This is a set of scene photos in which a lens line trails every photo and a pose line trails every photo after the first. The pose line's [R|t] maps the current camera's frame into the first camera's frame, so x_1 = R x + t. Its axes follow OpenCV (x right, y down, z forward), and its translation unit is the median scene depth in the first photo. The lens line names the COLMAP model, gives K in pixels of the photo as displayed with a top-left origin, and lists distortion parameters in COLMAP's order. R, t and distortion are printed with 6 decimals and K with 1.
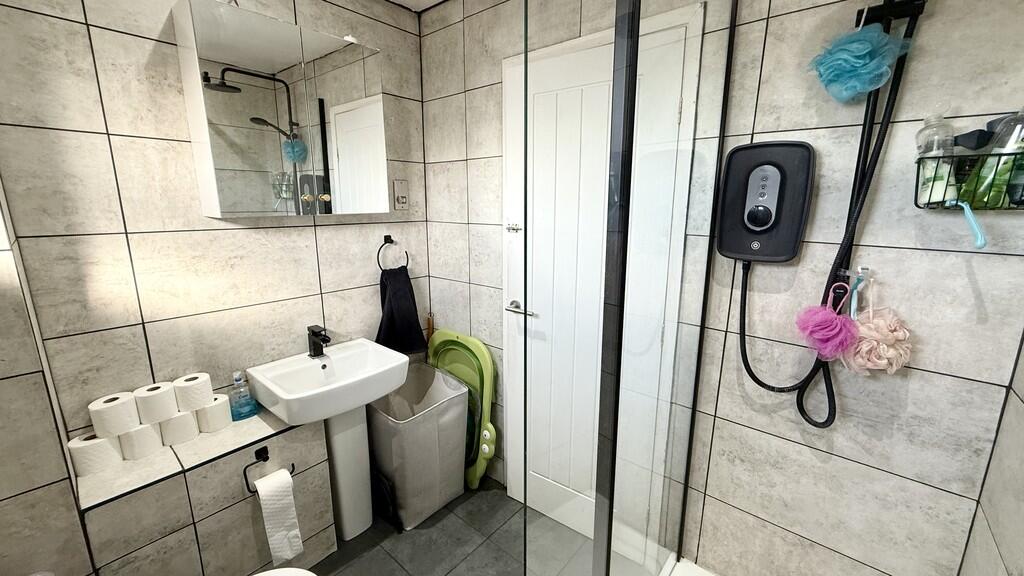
lens RADIAL K [[403.9, 0, 512.4], [0, 403.9, 286.6], [0, 0, 1]] dist [-0.000675, 0.000582]
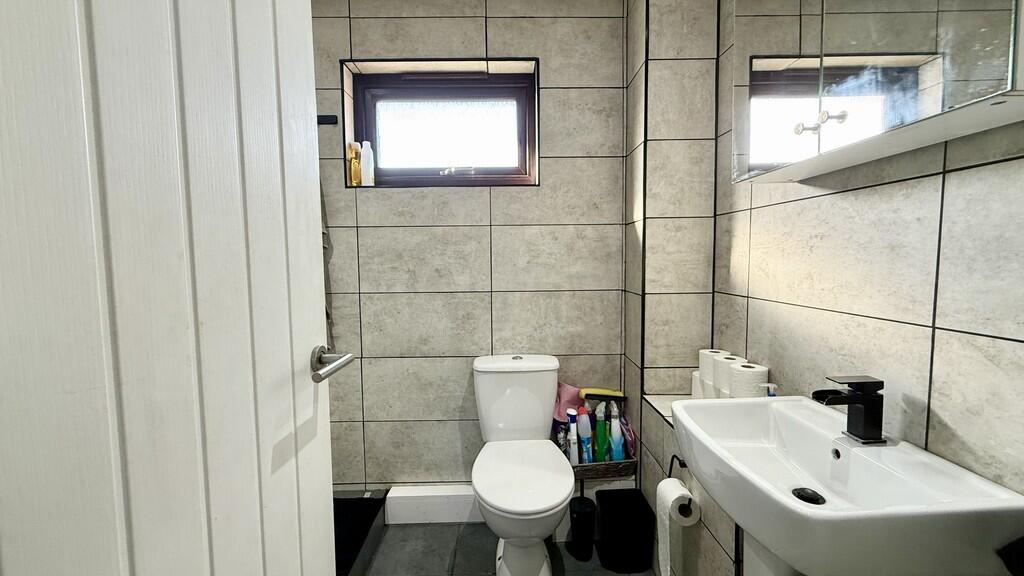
lens RADIAL K [[403.9, 0, 511.3], [0, 403.9, 285.9], [0, 0, 1]] dist [-0.000675, 0.000582]
pose [[-0.759731, 0.051094, -0.648227, 0.188924], [-0.123238, 0.967525, 0.220698, -0.077916], [0.638453, 0.247557, -0.728762, 1.183593]]
